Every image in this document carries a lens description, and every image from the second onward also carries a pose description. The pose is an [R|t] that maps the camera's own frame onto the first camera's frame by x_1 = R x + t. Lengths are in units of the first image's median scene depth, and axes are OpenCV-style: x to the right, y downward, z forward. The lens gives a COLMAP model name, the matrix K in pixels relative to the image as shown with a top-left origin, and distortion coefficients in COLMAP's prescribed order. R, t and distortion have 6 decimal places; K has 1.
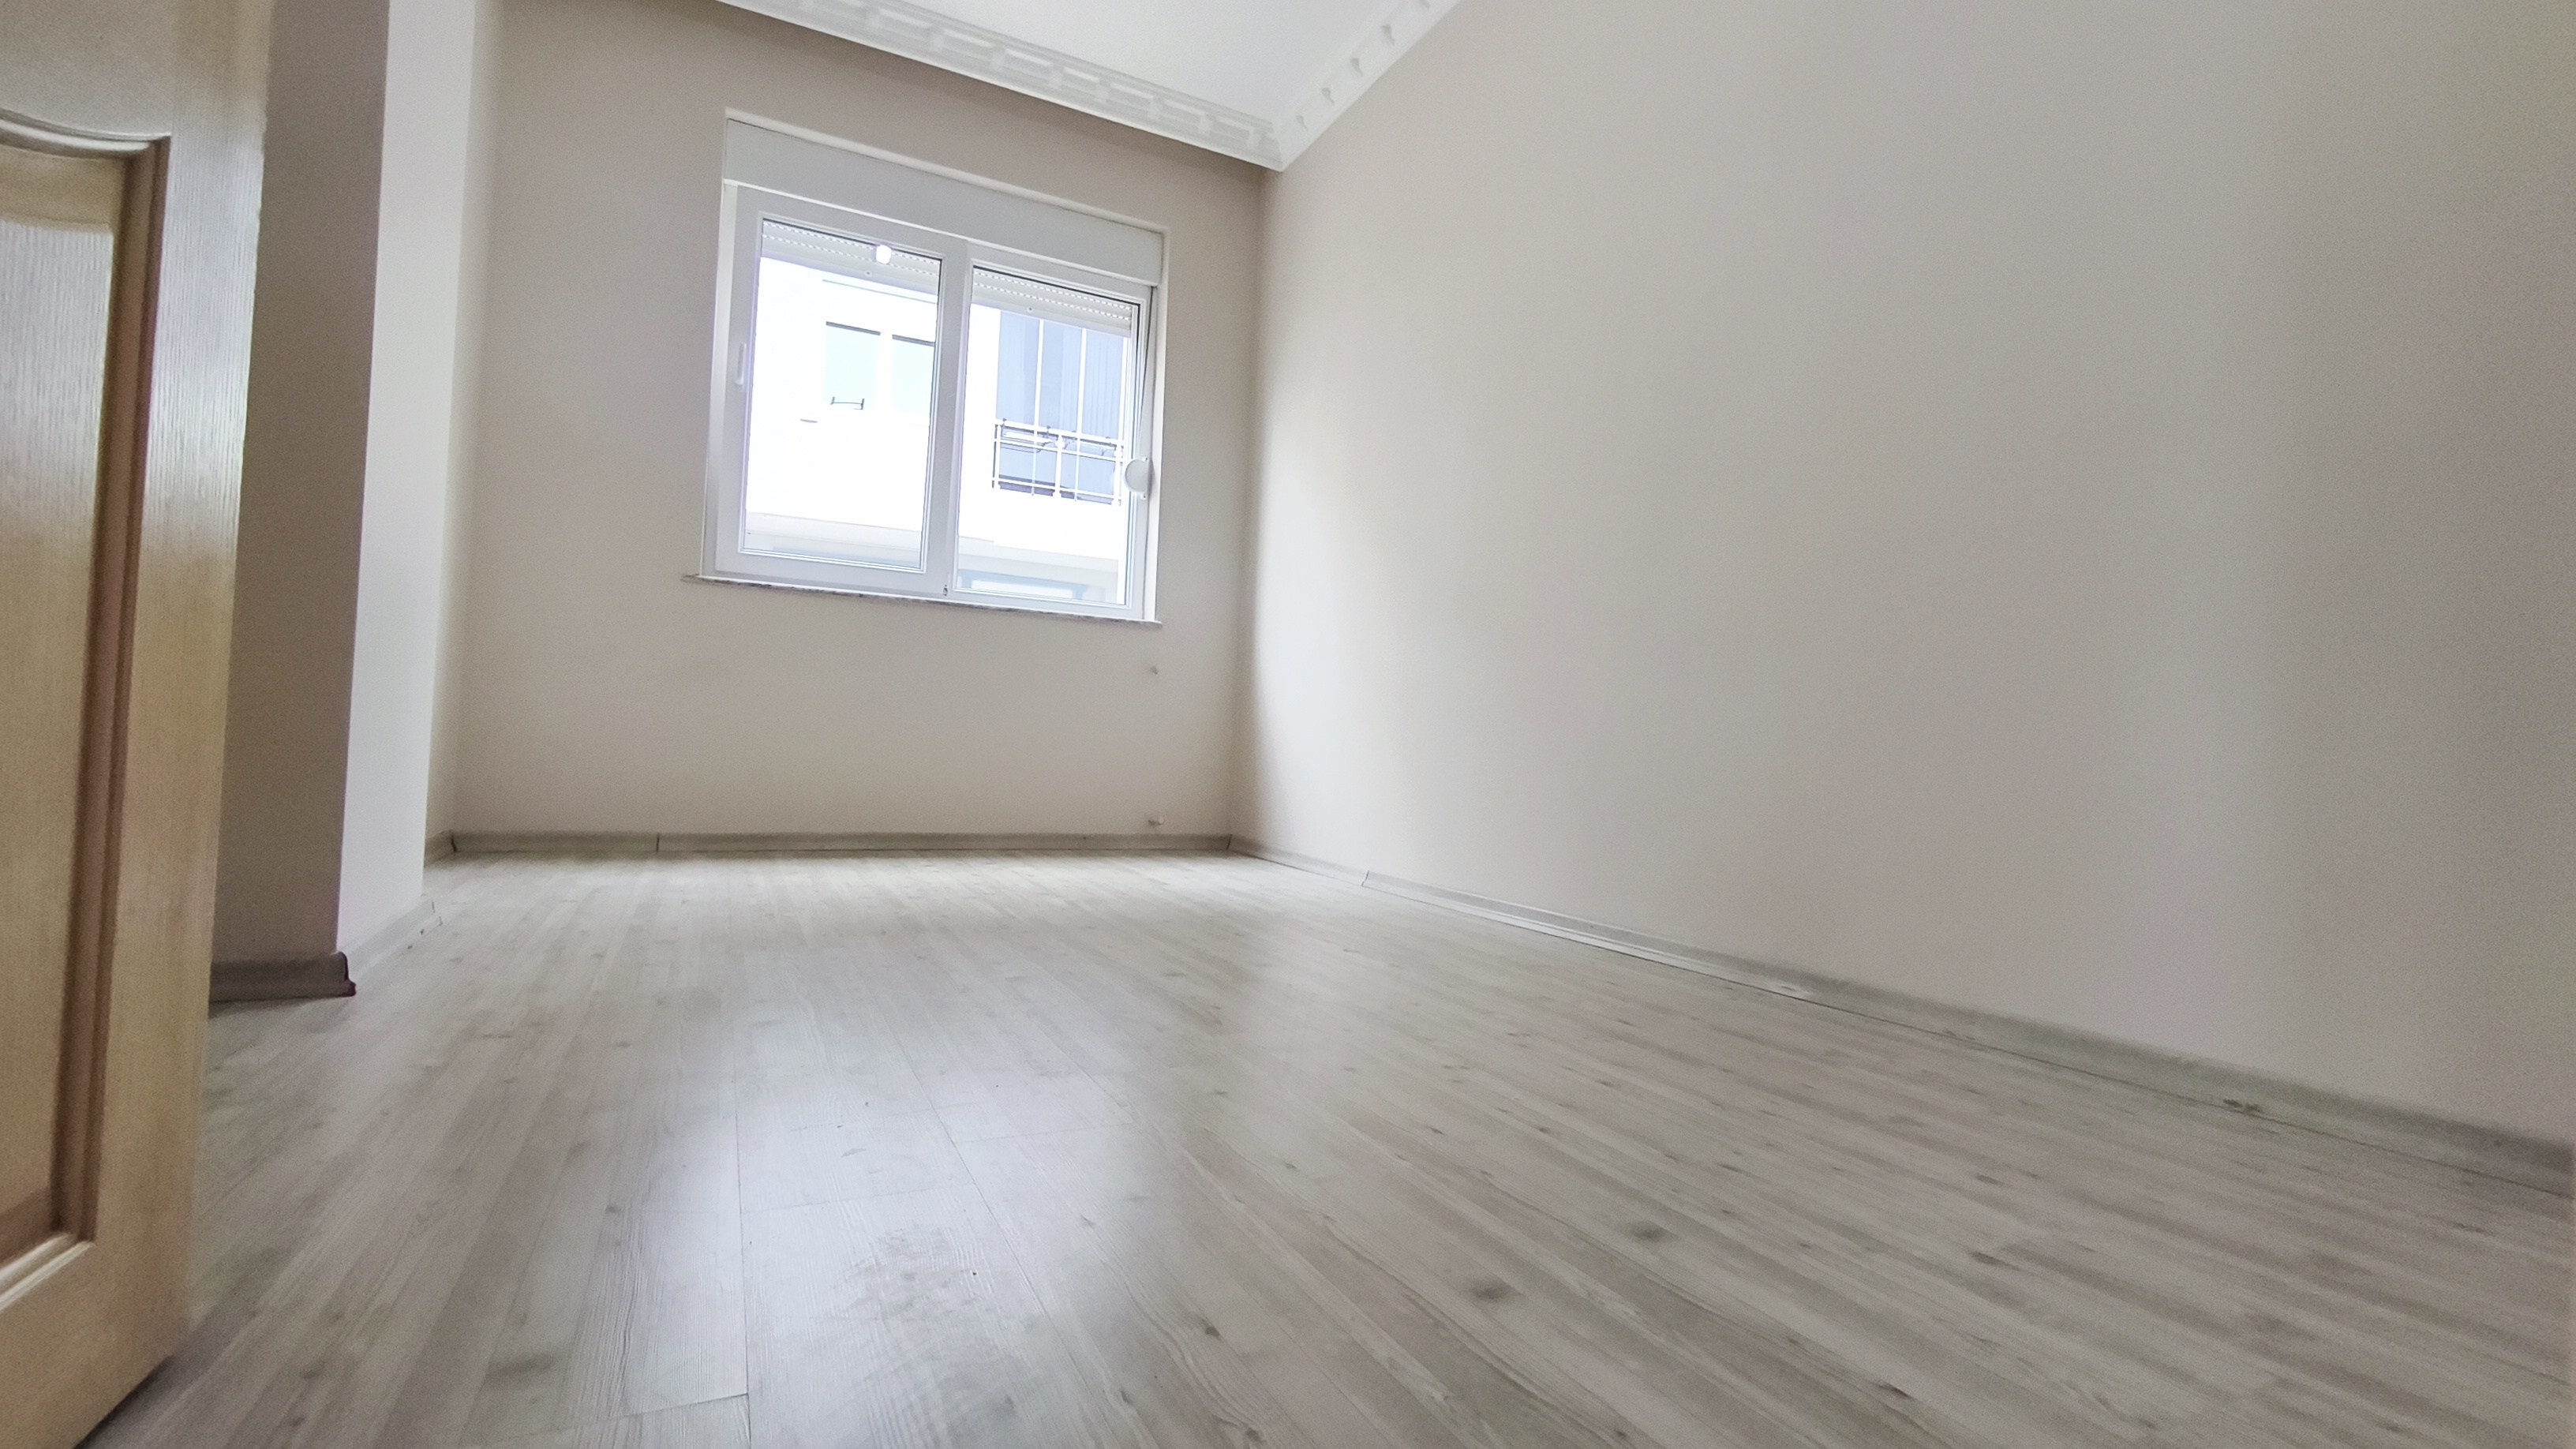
lens RADIAL K [[1130.4, 0, 1283.1], [0, 1130.4, 717.4], [0, 0, 1]] dist [-0.010734, 0.008552]
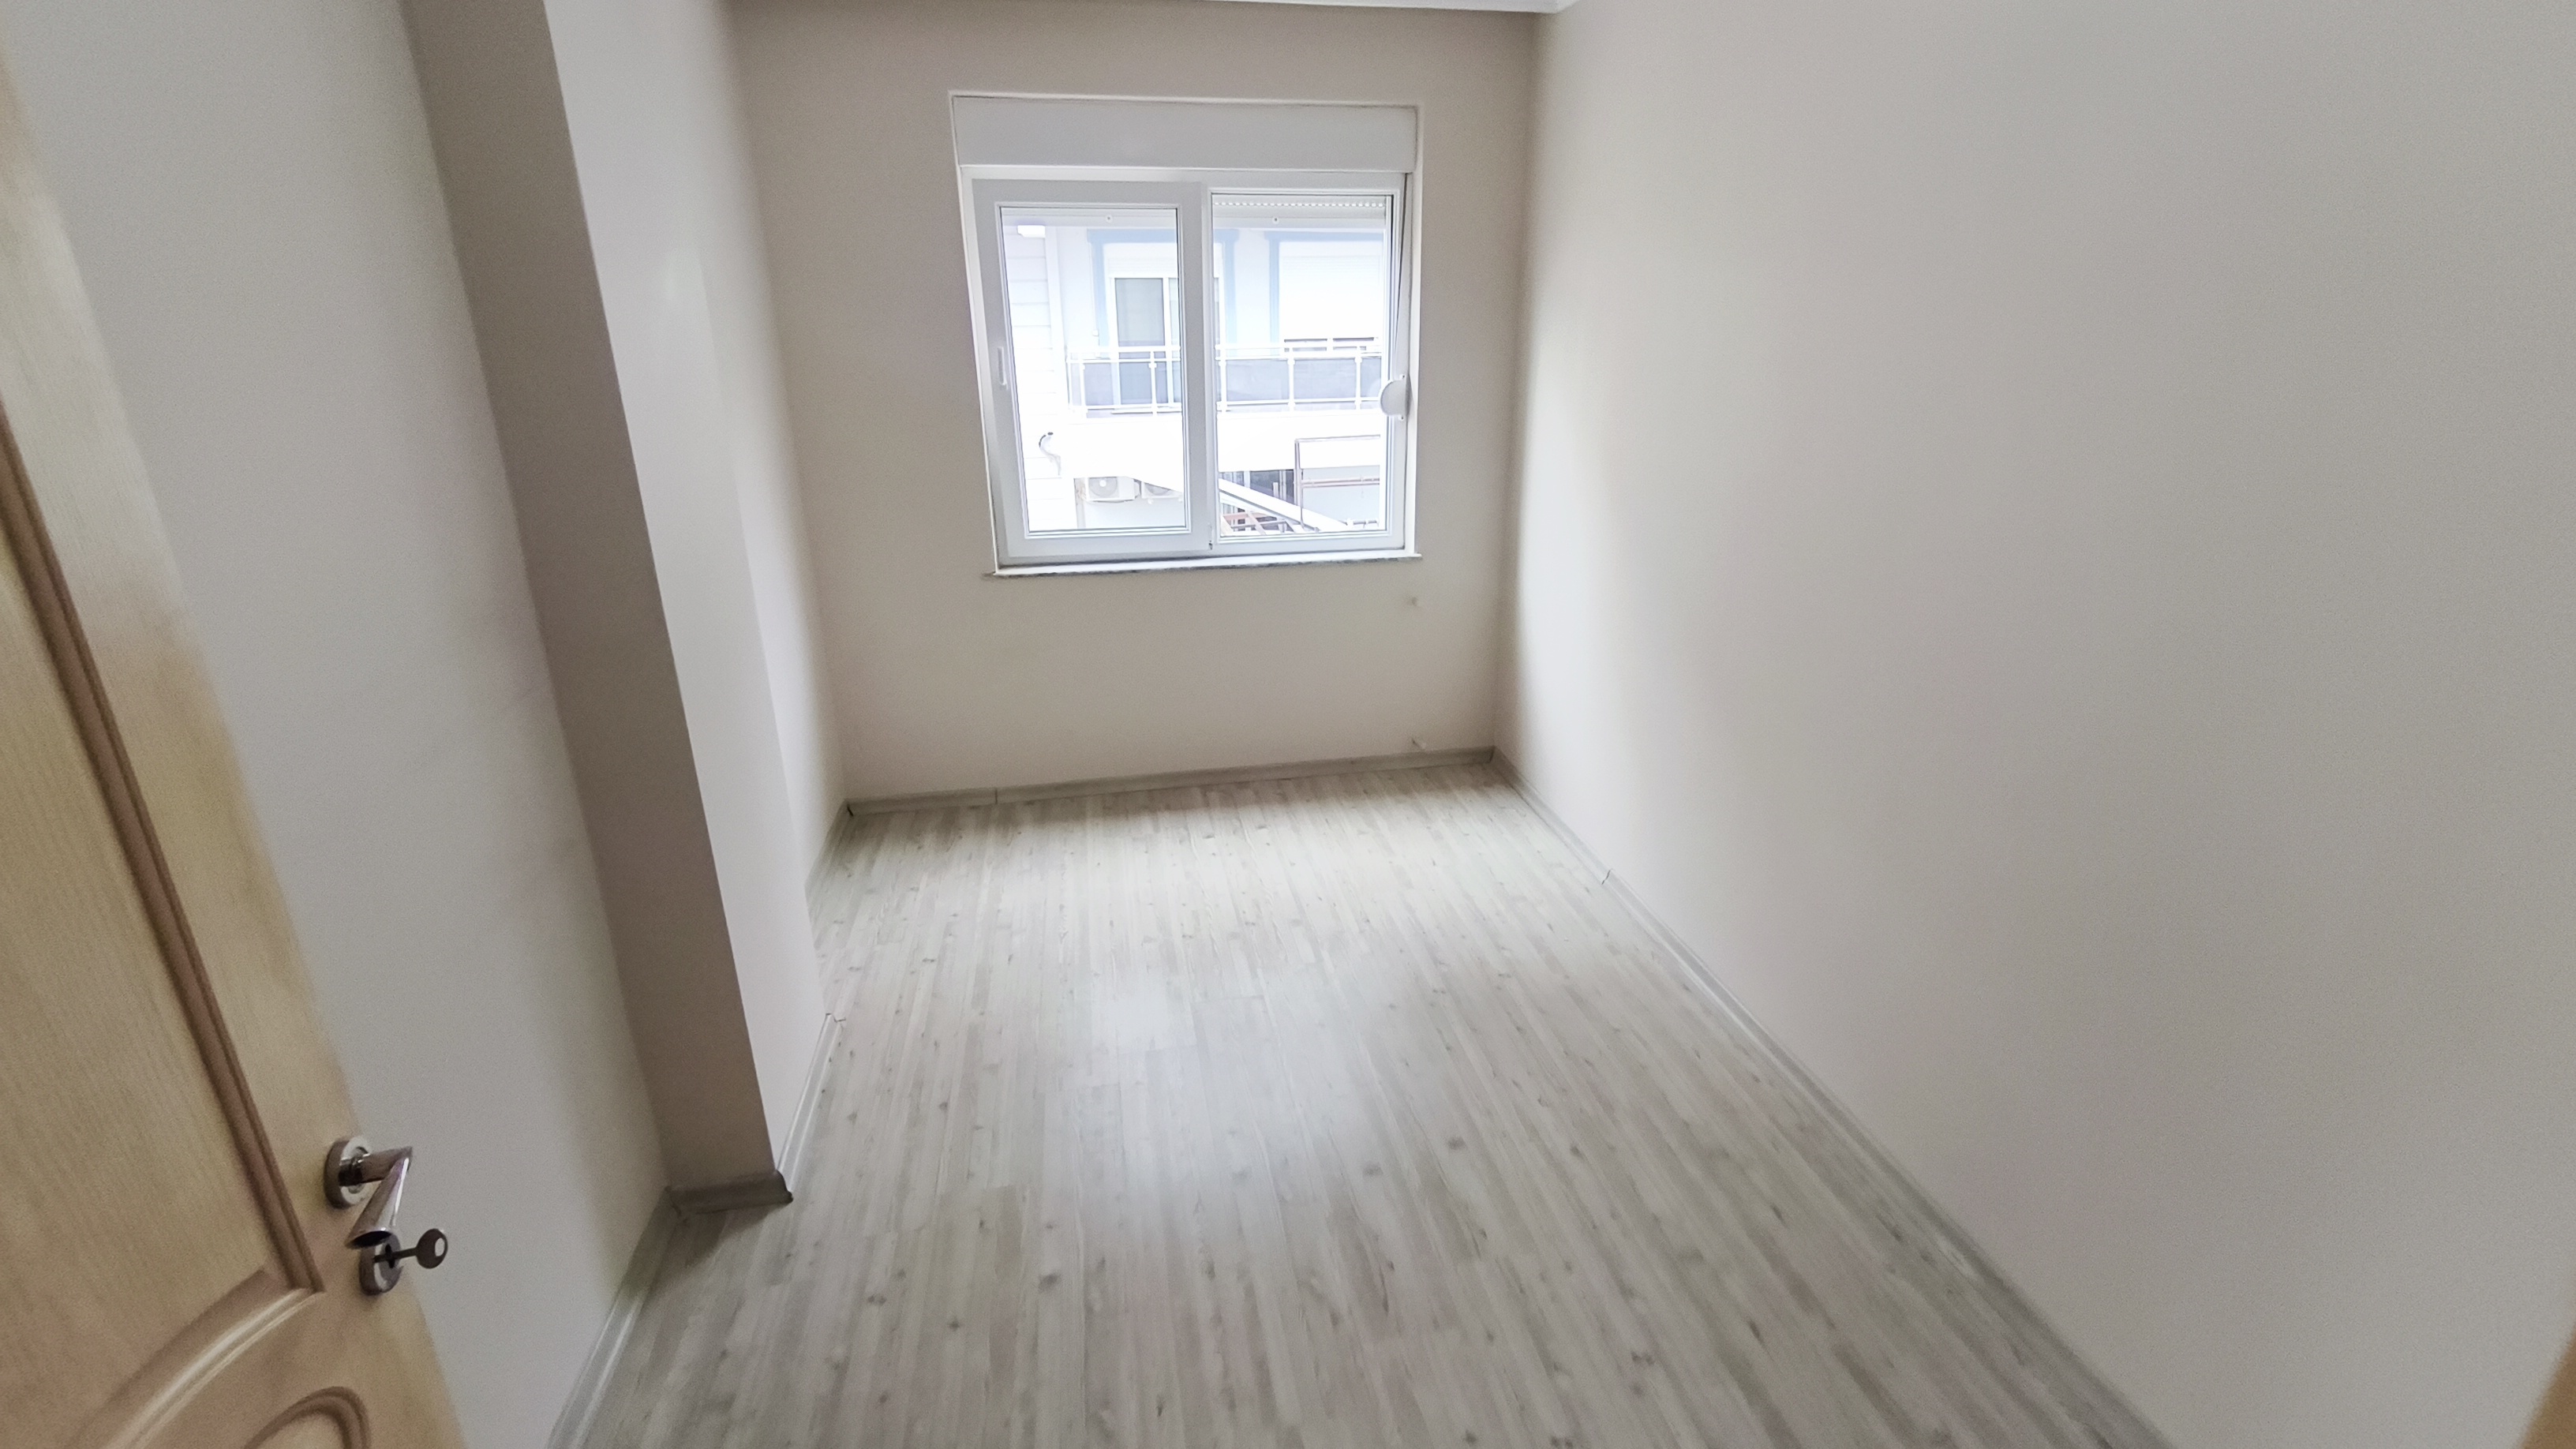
lens RADIAL K [[1130.4, 0, 1283.1], [0, 1130.4, 717.4], [0, 0, 1]] dist [-0.010734, 0.008552]
pose [[0.960026, 0.041056, -0.276884, 0.055366], [0.055654, 0.941438, 0.332563, -0.282834], [0.274323, -0.334678, 0.901520, 0.030417]]
